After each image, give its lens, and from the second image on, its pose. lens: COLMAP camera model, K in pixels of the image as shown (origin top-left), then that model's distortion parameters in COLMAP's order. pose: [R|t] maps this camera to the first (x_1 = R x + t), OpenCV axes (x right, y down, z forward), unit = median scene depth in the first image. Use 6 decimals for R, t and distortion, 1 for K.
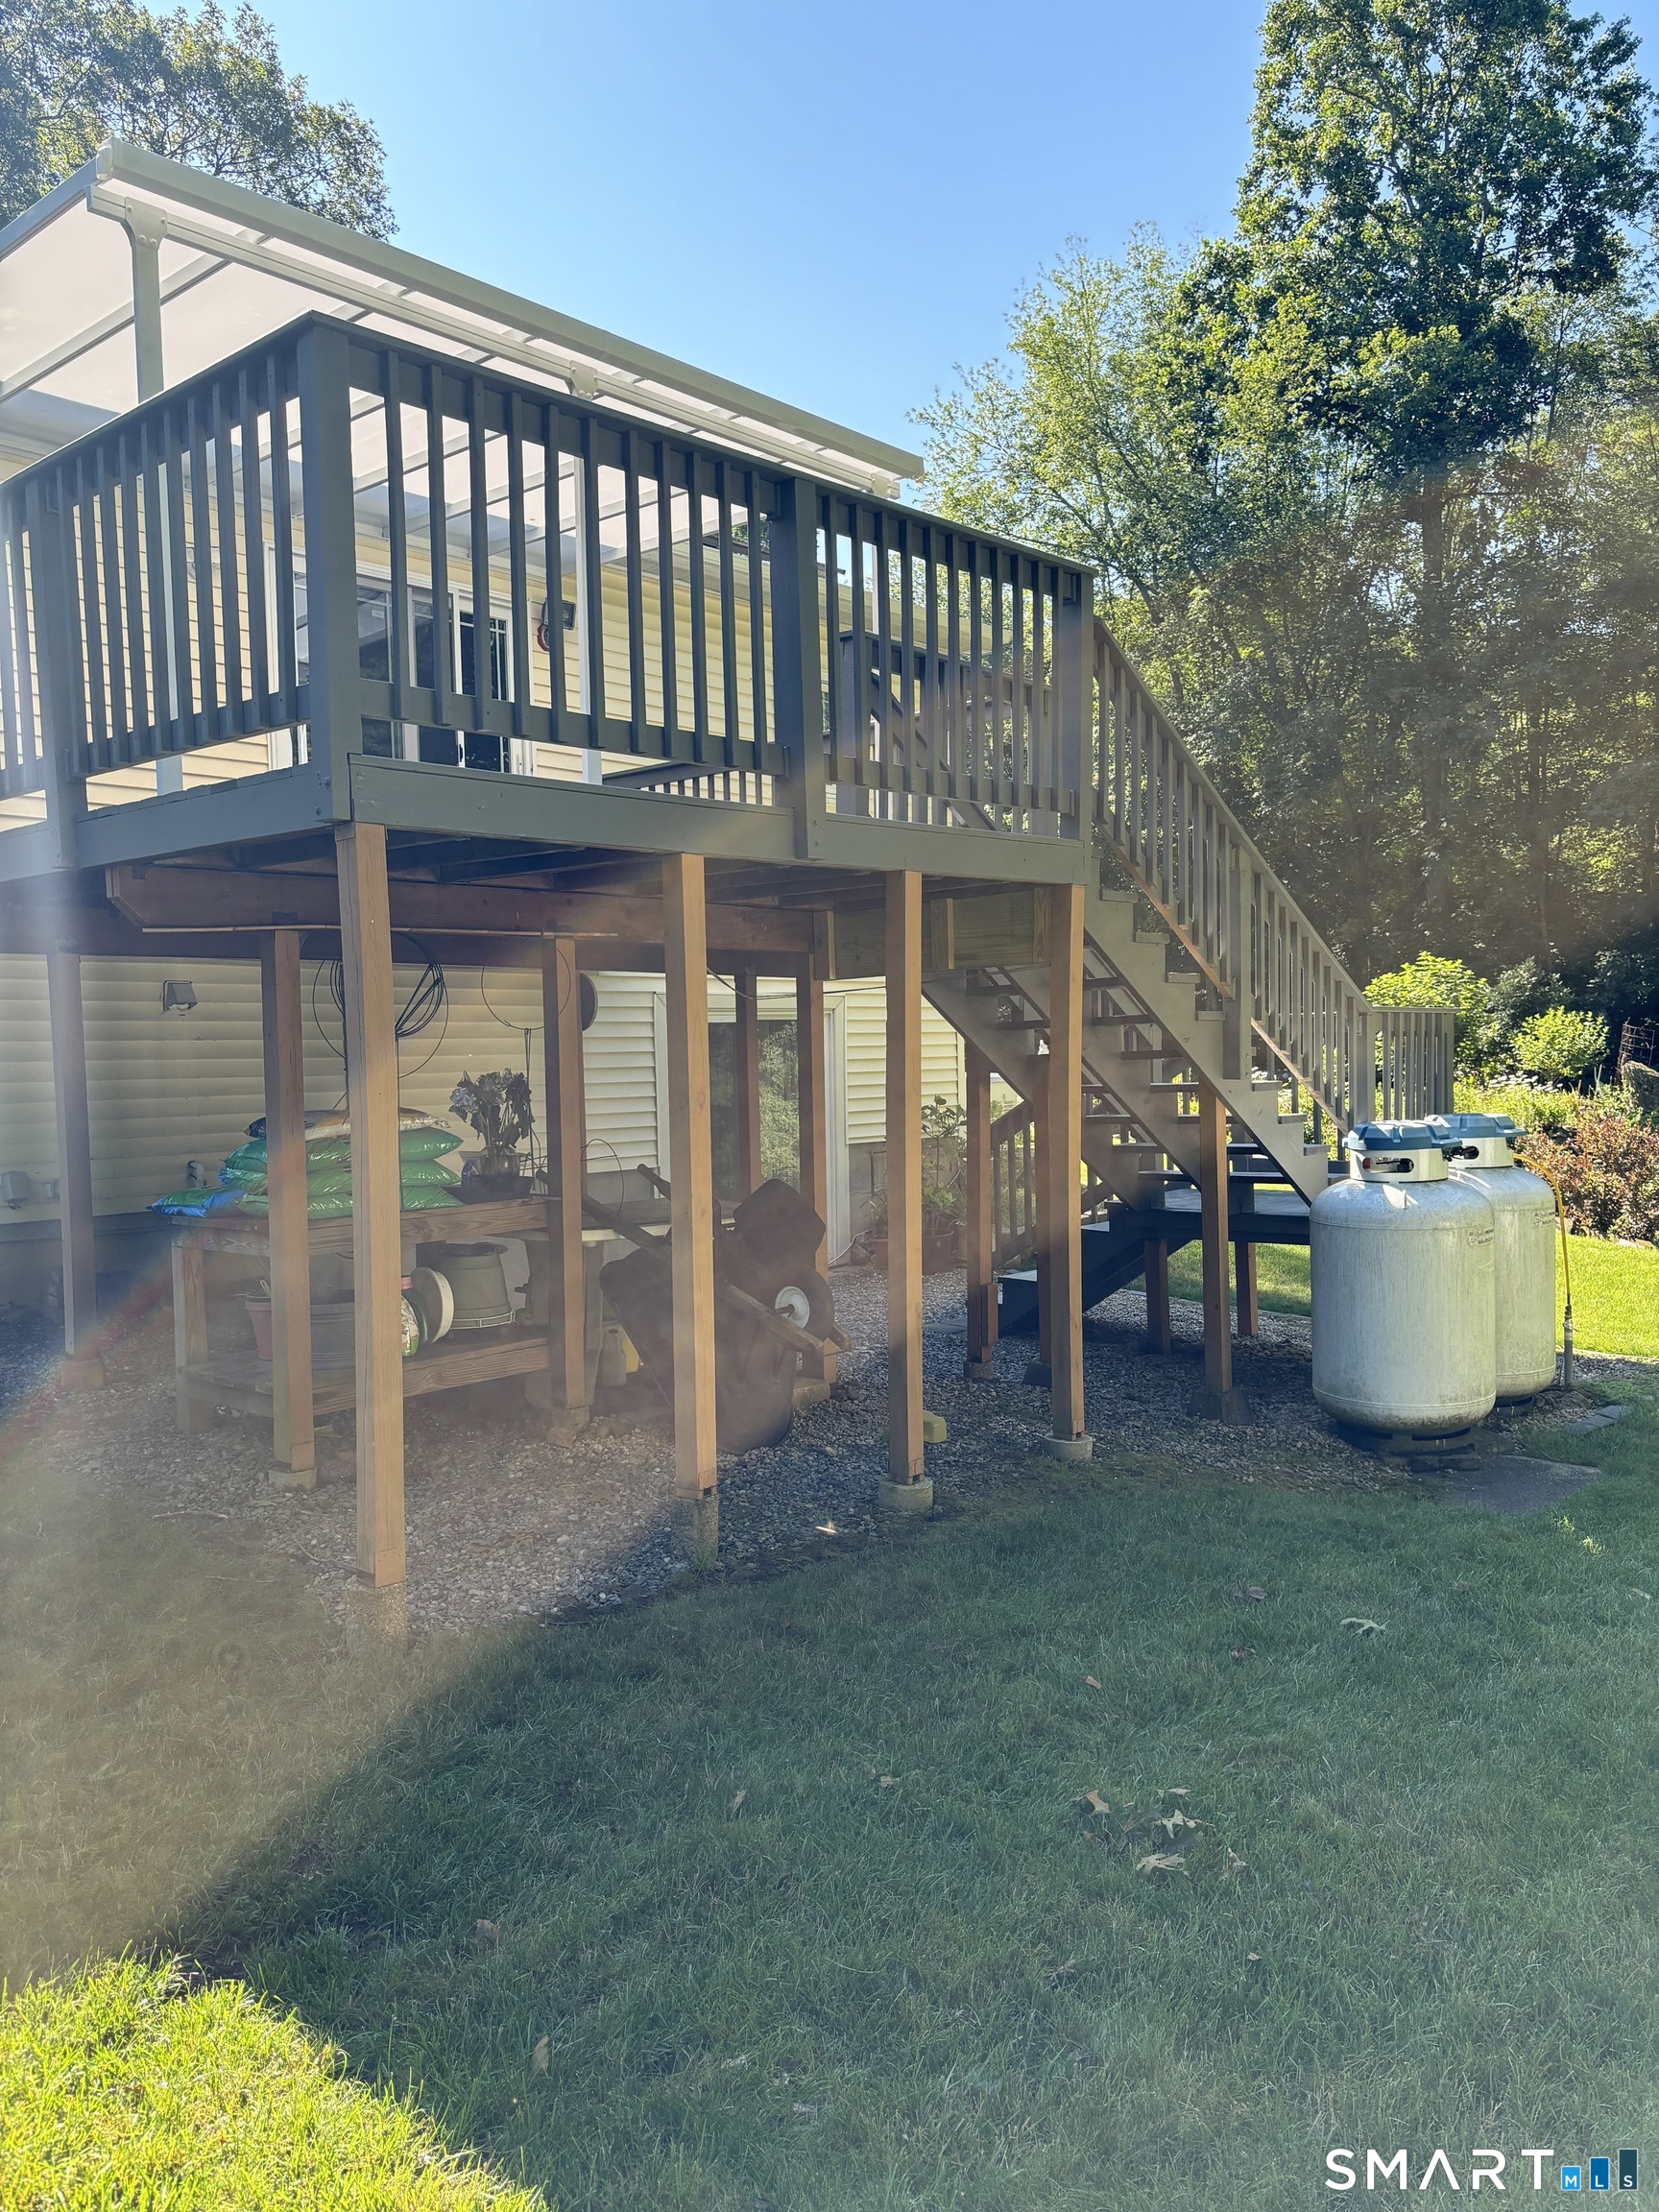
lens RADIAL K [[1671.0, 0, 829.5], [0, 1671.0, 1106.0], [0, 0, 1]] dist [0.085766, -0.095724]
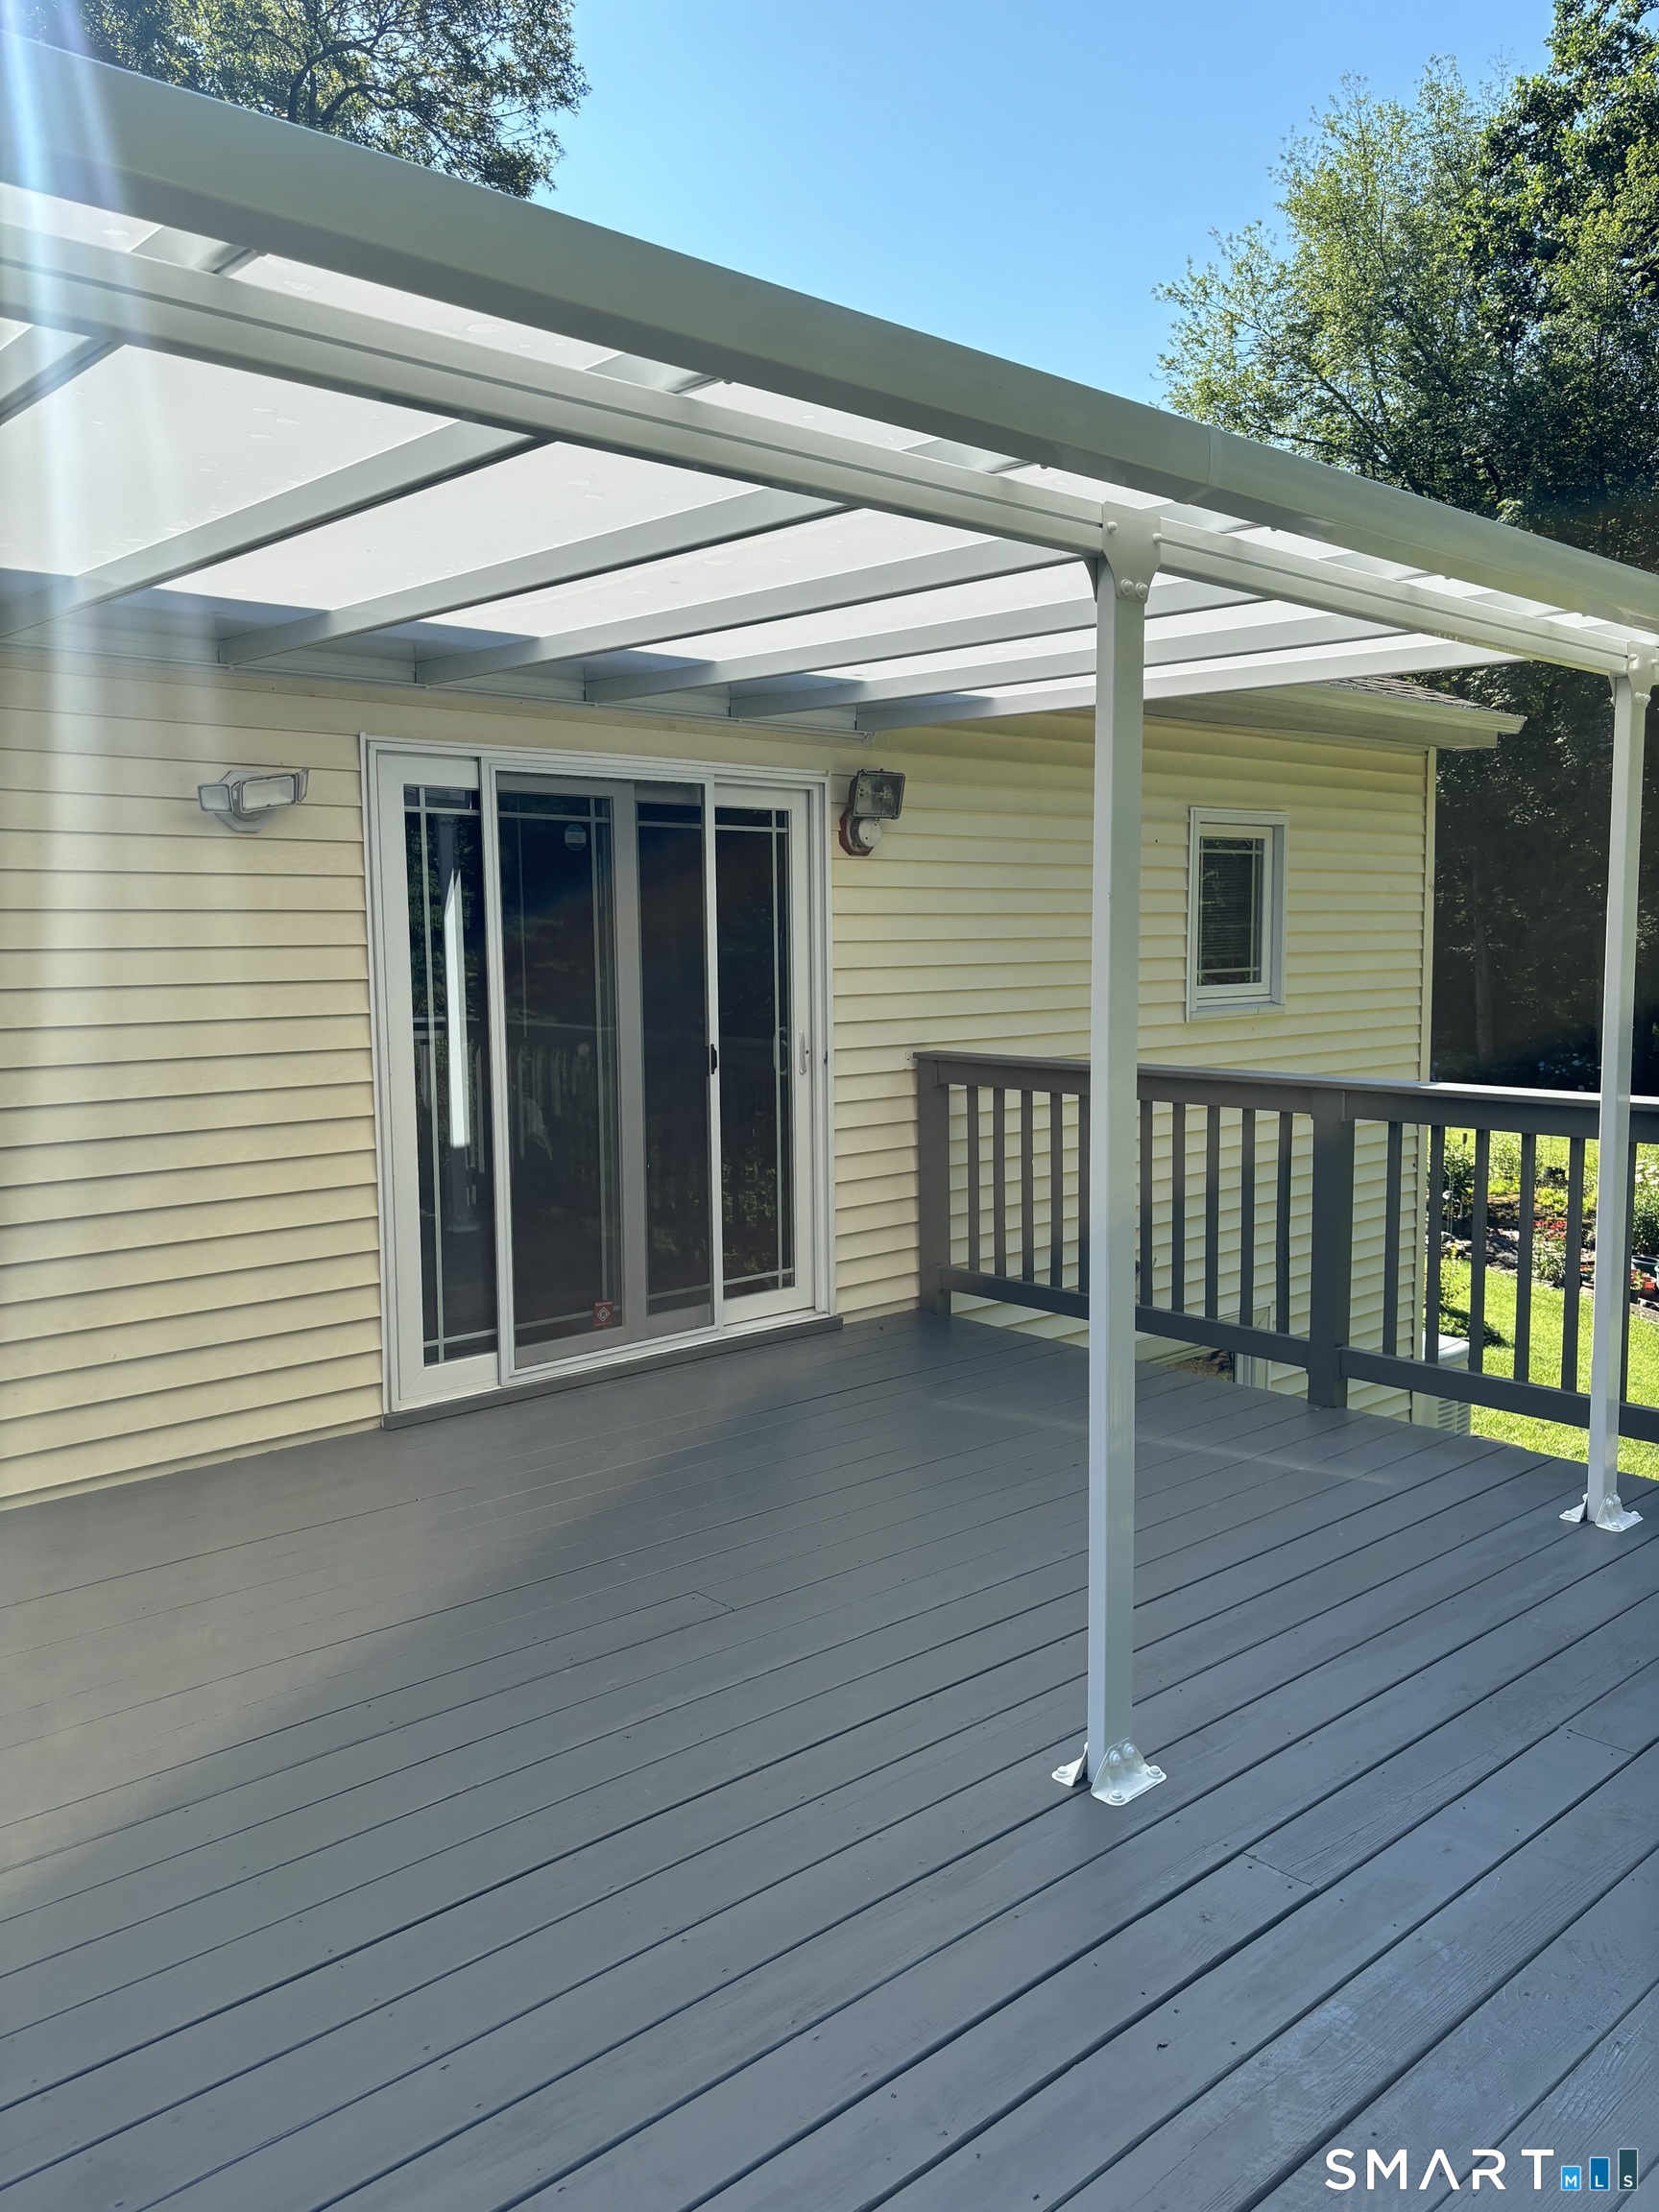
lens RADIAL K [[1671.0, 0, 829.5], [0, 1671.0, 1106.0], [0, 0, 1]] dist [0.085766, -0.095724]
pose [[0.994964, 0.026925, -0.096548, -0.025697], [-0.020498, 0.997546, 0.066952, -0.046702], [0.098113, -0.064636, 0.993074, 0.090137]]
